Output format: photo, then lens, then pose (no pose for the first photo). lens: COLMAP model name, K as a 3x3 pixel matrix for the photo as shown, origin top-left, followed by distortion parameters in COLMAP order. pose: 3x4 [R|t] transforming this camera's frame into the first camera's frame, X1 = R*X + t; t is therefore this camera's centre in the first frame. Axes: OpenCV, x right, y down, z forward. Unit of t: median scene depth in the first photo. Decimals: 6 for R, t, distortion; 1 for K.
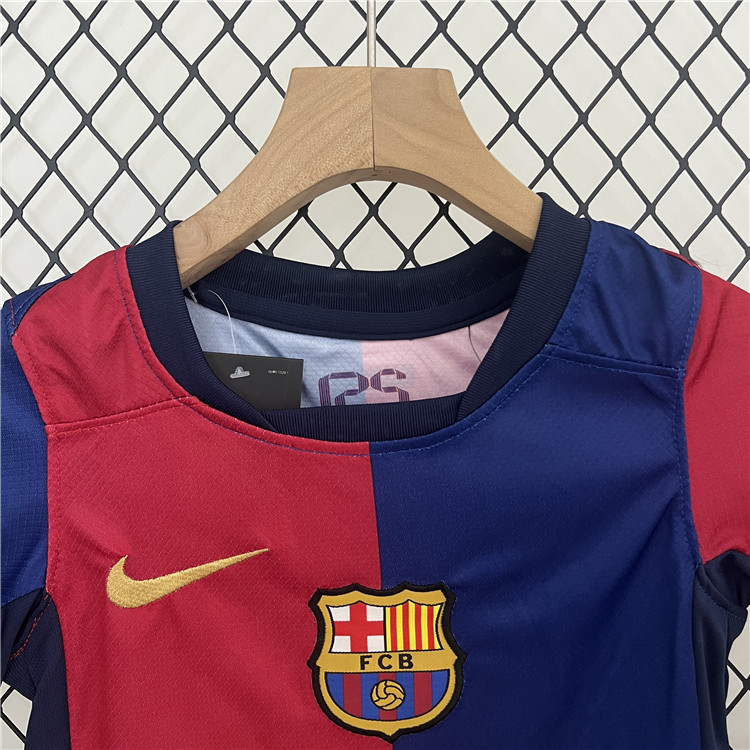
lens RADIAL K [[938.2, 0, 374.3], [0, 938.2, 371.3], [0, 0, 1]] dist [-0.010124, 0.000000]
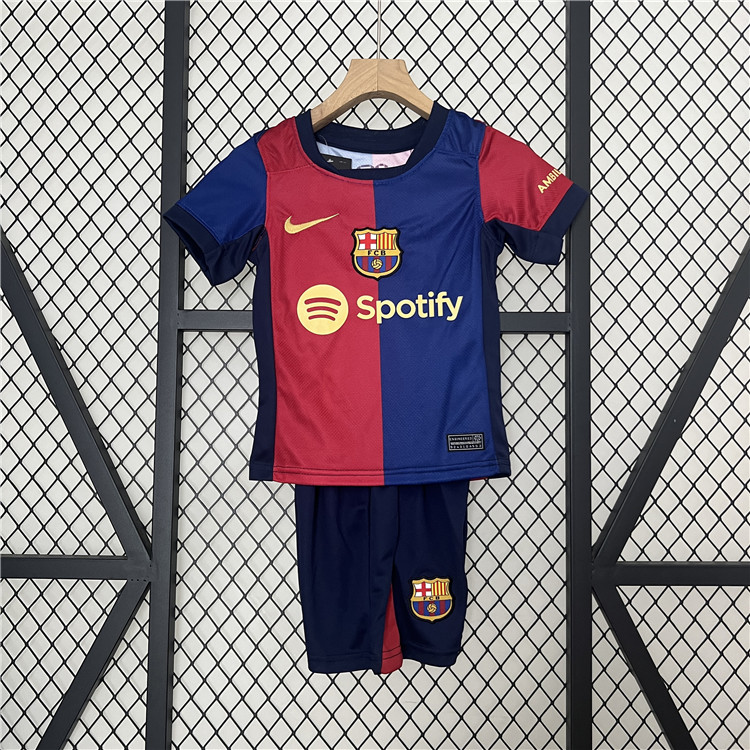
lens RADIAL K [[938.2, 0, 376.1], [0, 938.2, 376.6], [0, 0, 1]] dist [-0.010124, 0.000000]
pose [[0.998189, 0.023587, -0.055334, 0.169932], [-0.027535, 0.997046, -0.071700, 0.842222], [0.053479, 0.073094, 0.995890, -1.780978]]
